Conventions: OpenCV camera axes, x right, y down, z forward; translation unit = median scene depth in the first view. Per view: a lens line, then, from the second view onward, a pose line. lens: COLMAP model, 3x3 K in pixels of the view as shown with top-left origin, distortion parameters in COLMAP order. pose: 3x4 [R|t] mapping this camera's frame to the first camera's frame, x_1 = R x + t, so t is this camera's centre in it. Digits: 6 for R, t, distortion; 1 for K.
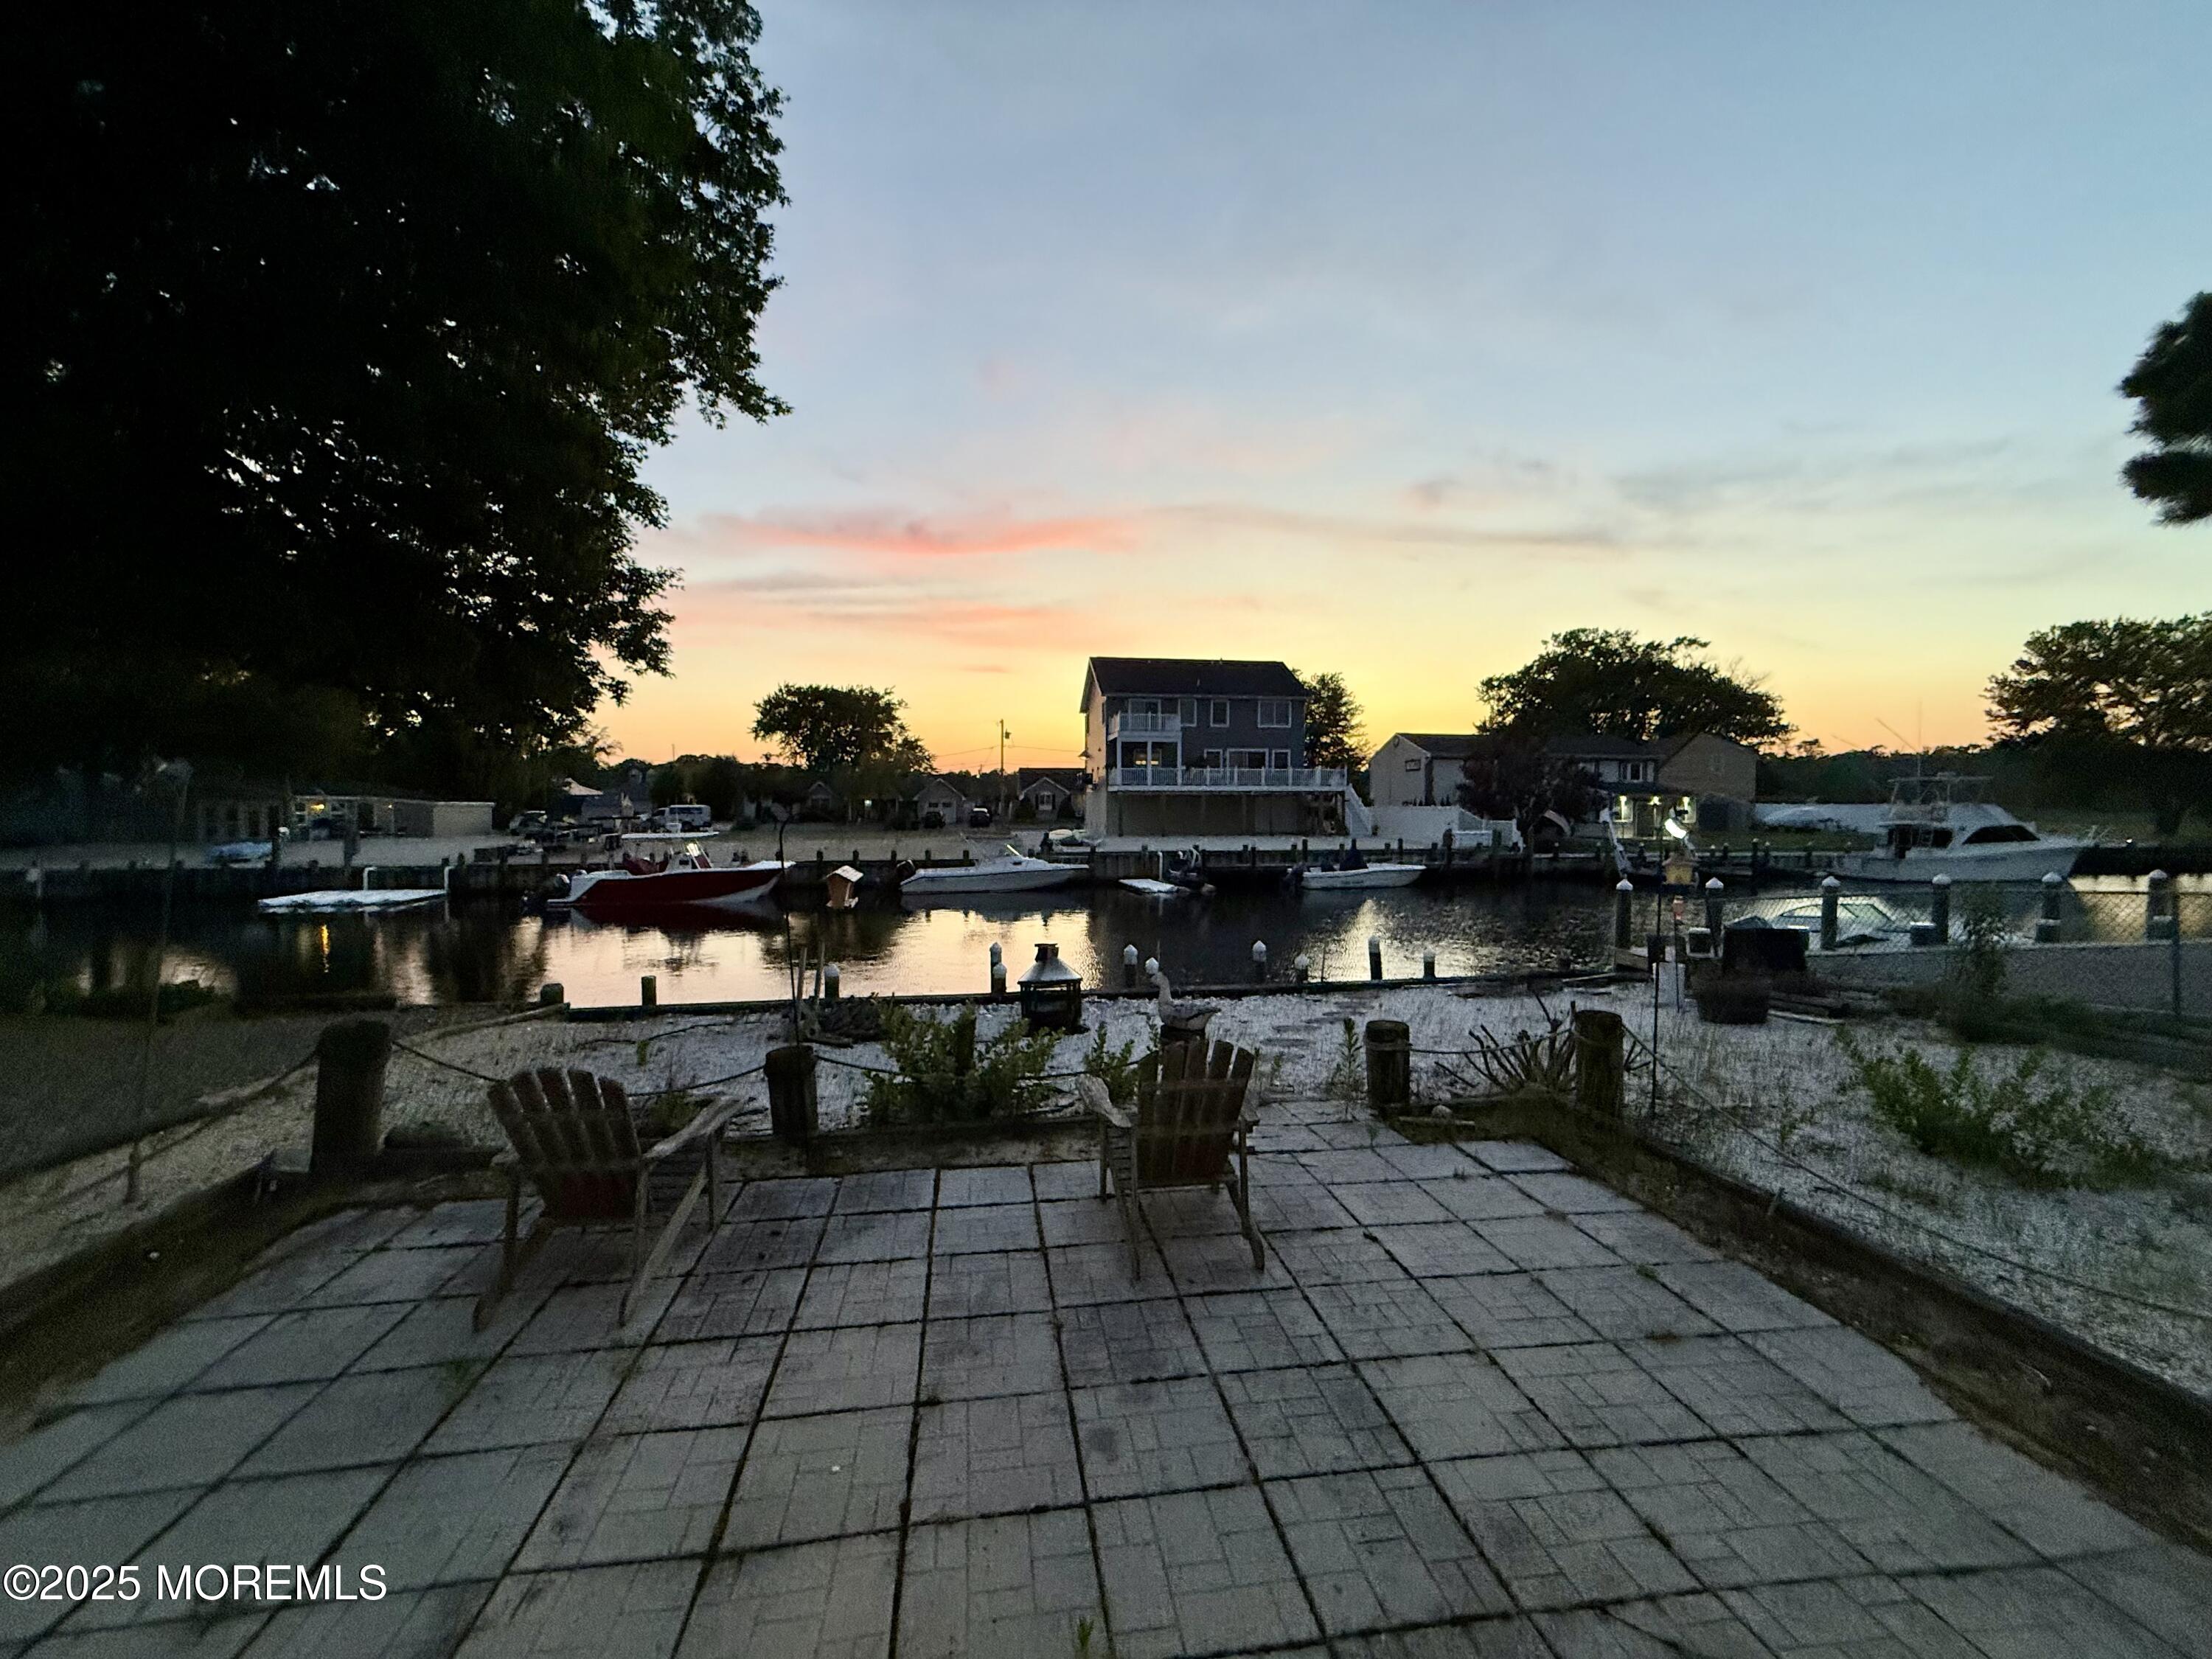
lens RADIAL K [[880.5, 0, 1098.2], [0, 880.5, 843.9], [0, 0, 1]] dist [-0.001099, 0.000112]
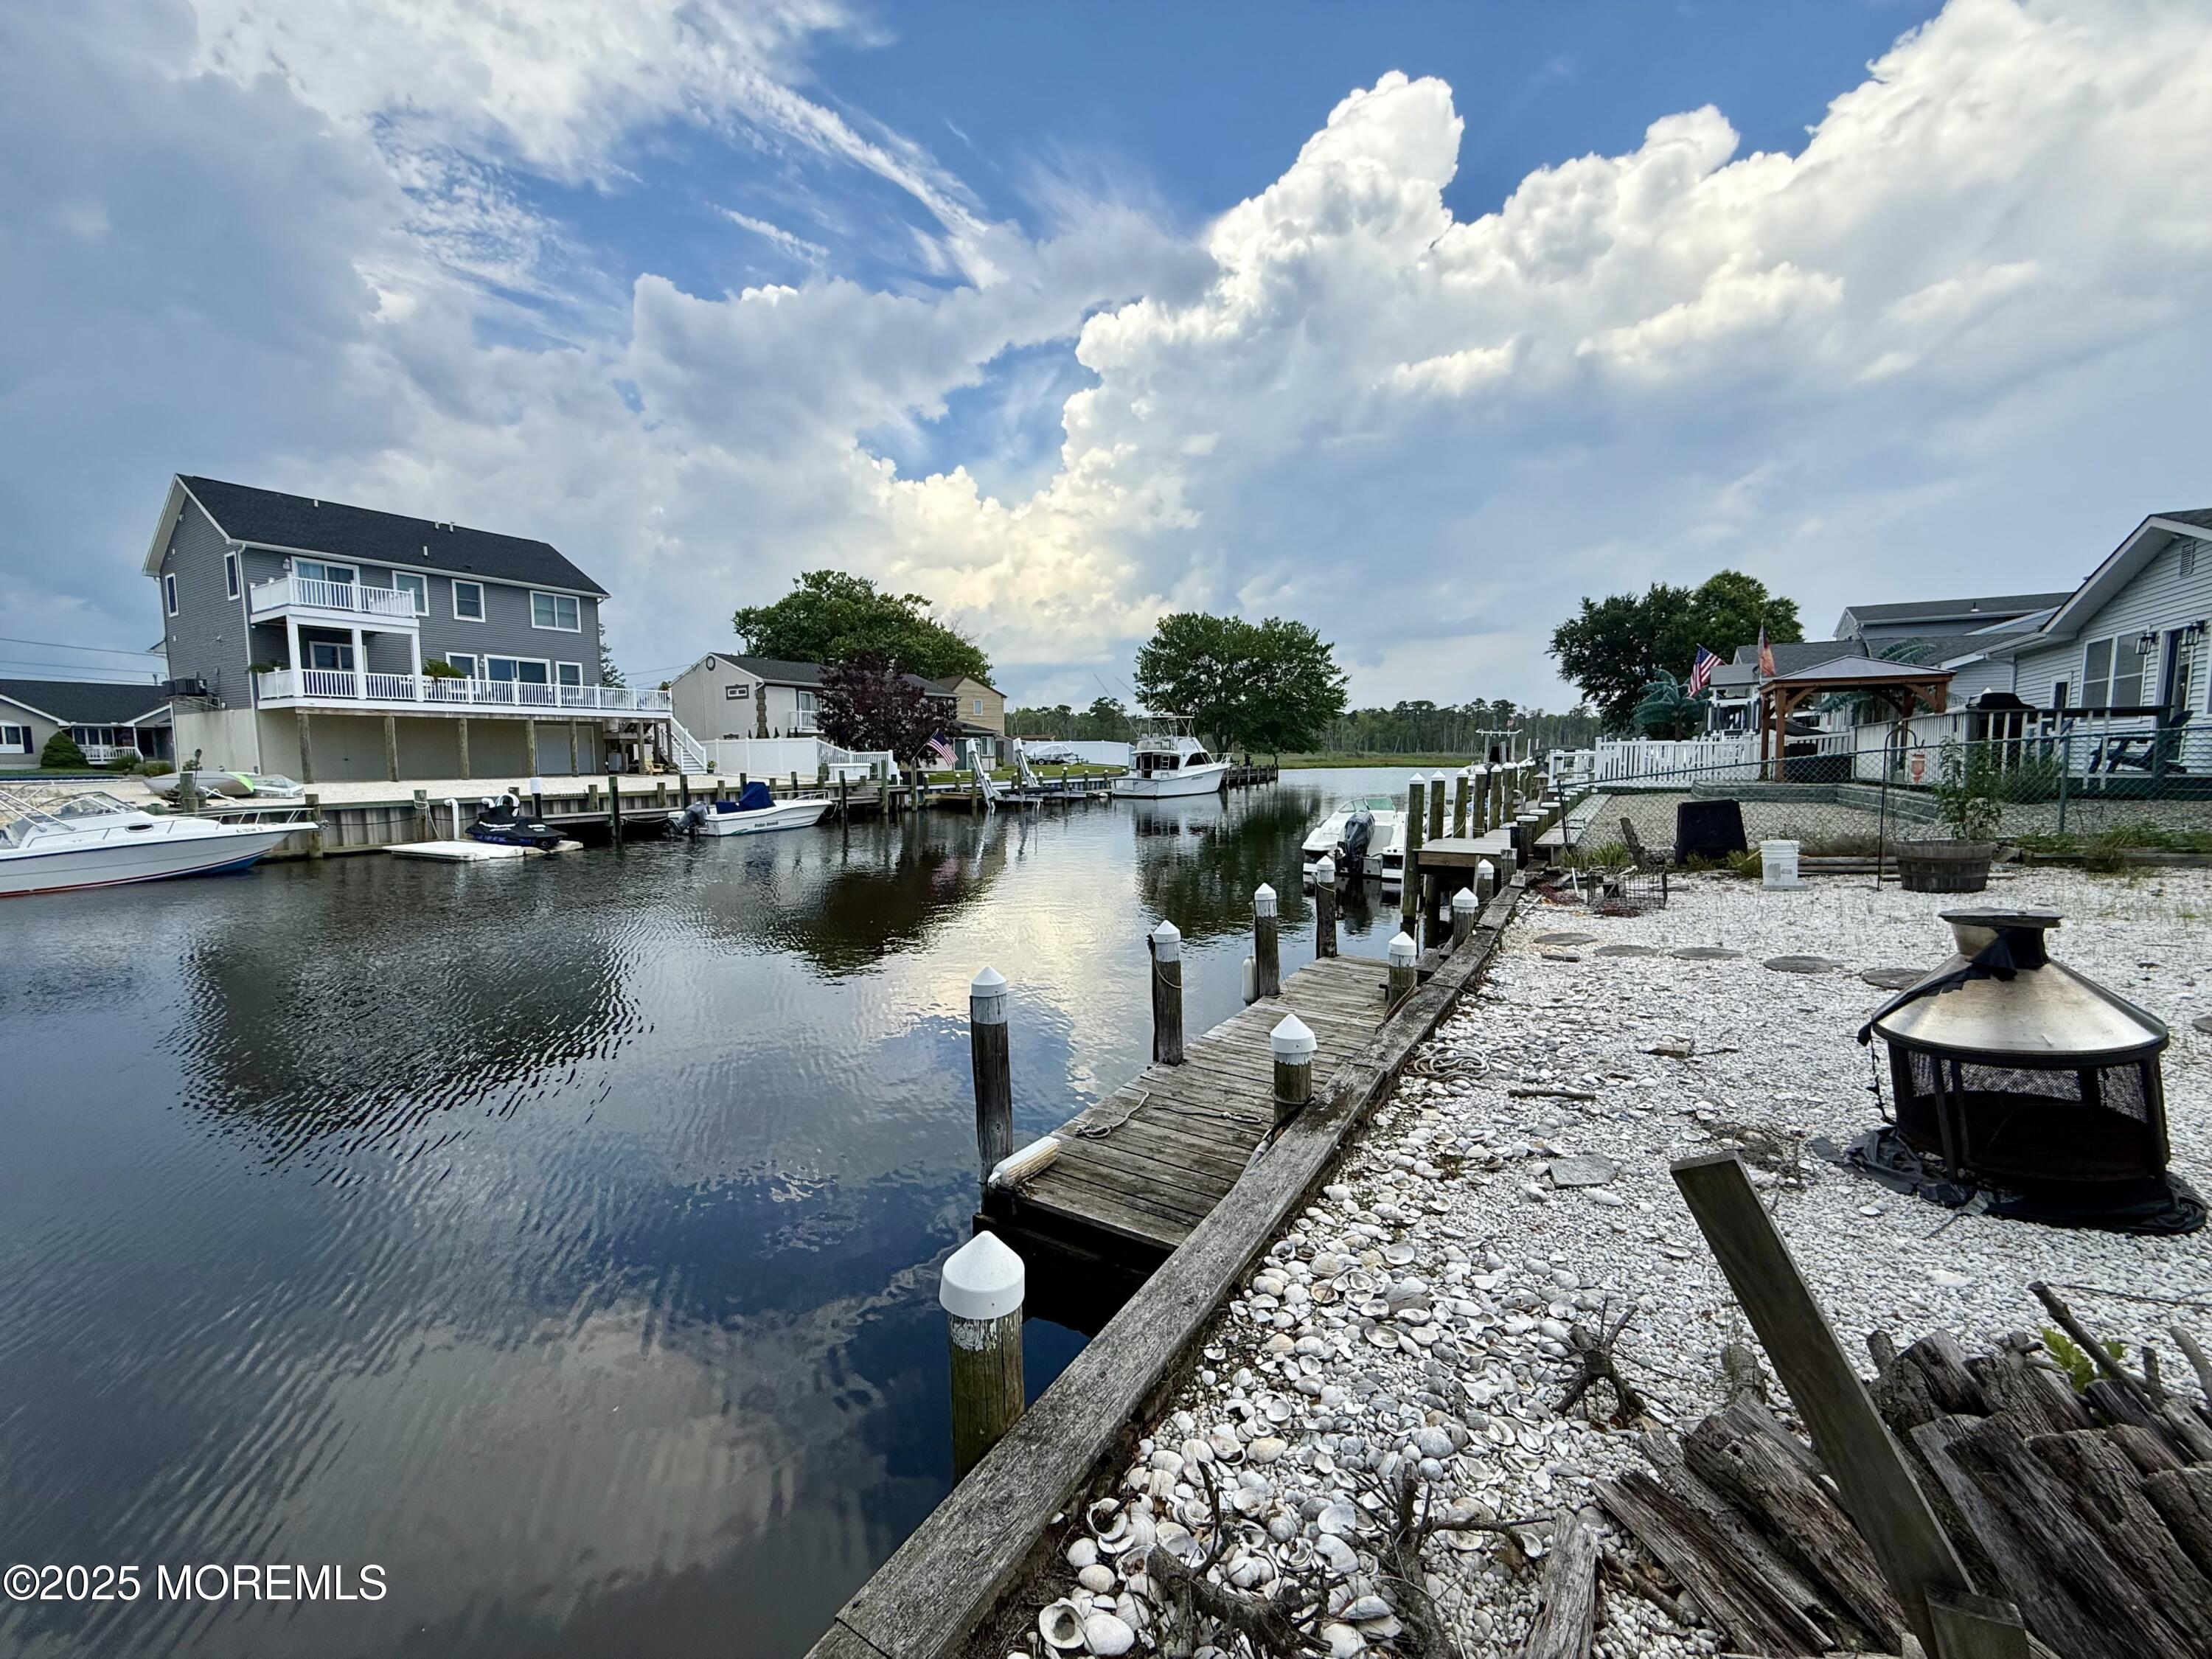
lens RADIAL K [[880.5, 0, 1078.7], [0, 880.5, 835.0], [0, 0, 1]] dist [-0.001099, 0.000112]
pose [[0.642293, -0.071505, 0.763116, -0.119510], [0.038264, 0.997389, 0.061251, 0.012924], [-0.765503, -0.010141, 0.643352, 0.246365]]
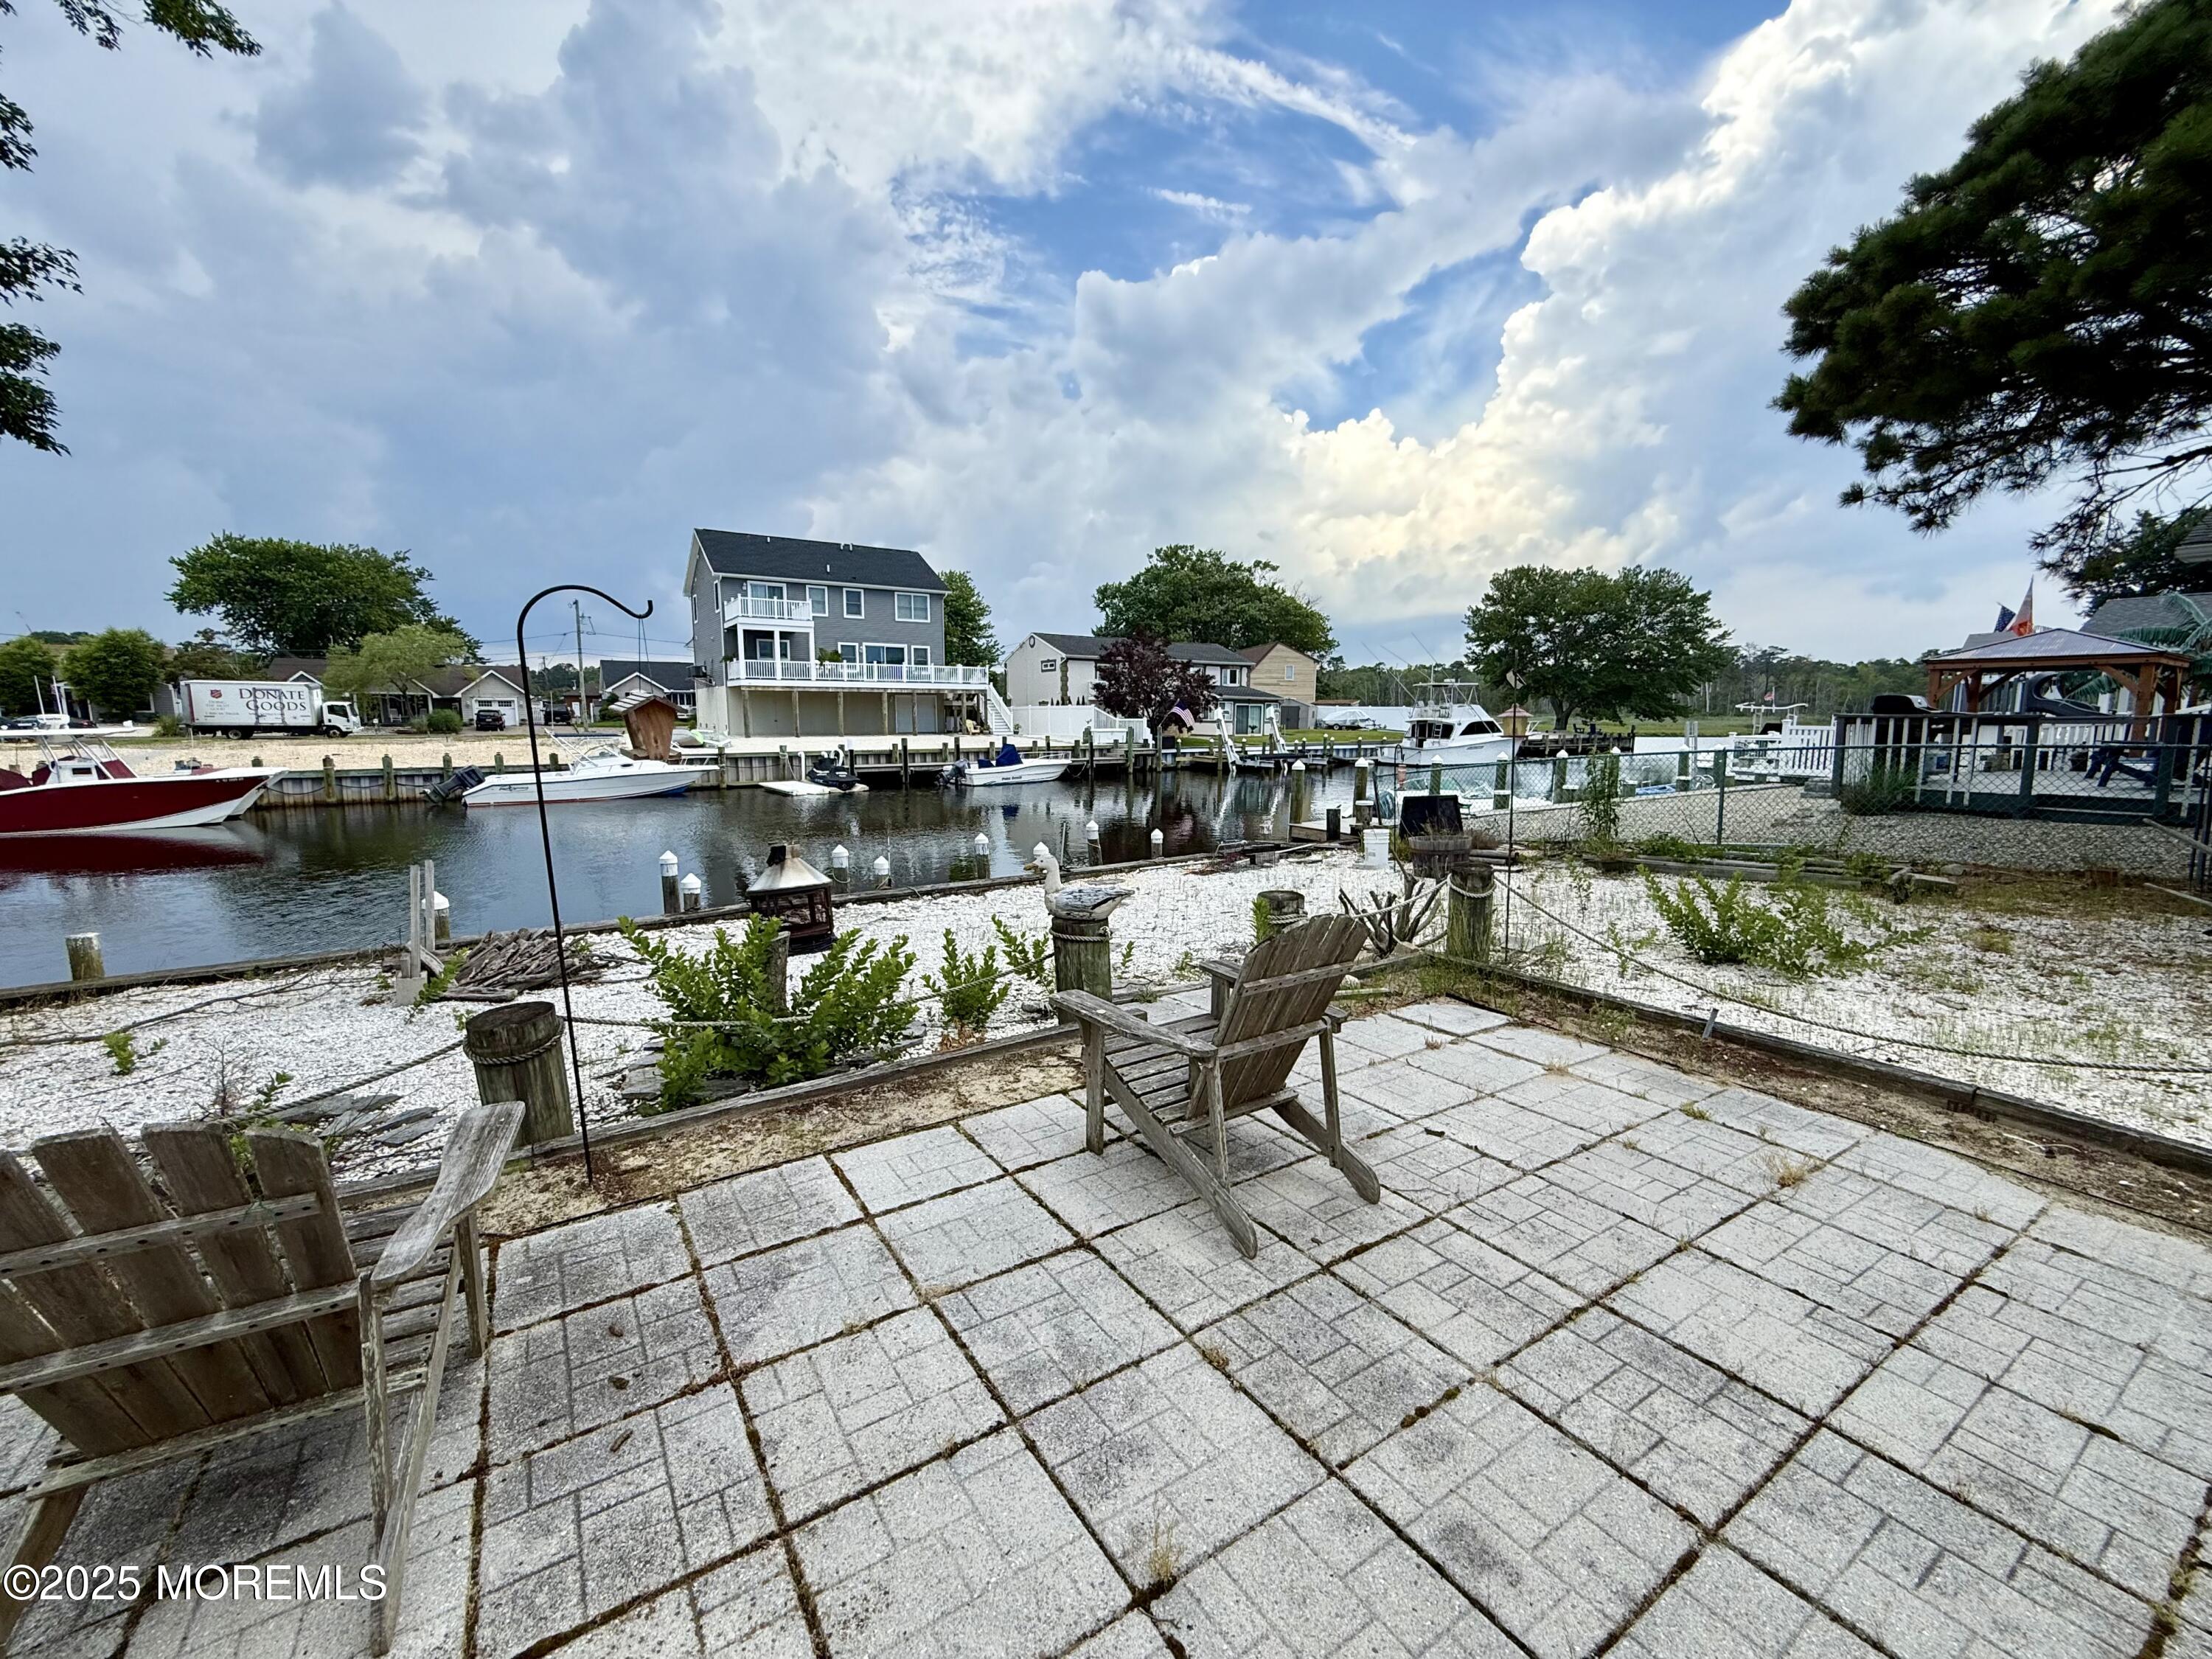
lens RADIAL K [[880.5, 0, 1098.0], [0, 880.5, 840.7], [0, 0, 1]] dist [-0.001099, 0.000112]
pose [[0.910102, -0.055858, 0.410602, -0.028877], [0.013202, 0.994279, 0.105997, 0.007474], [-0.414173, -0.091048, 0.905633, 0.037846]]
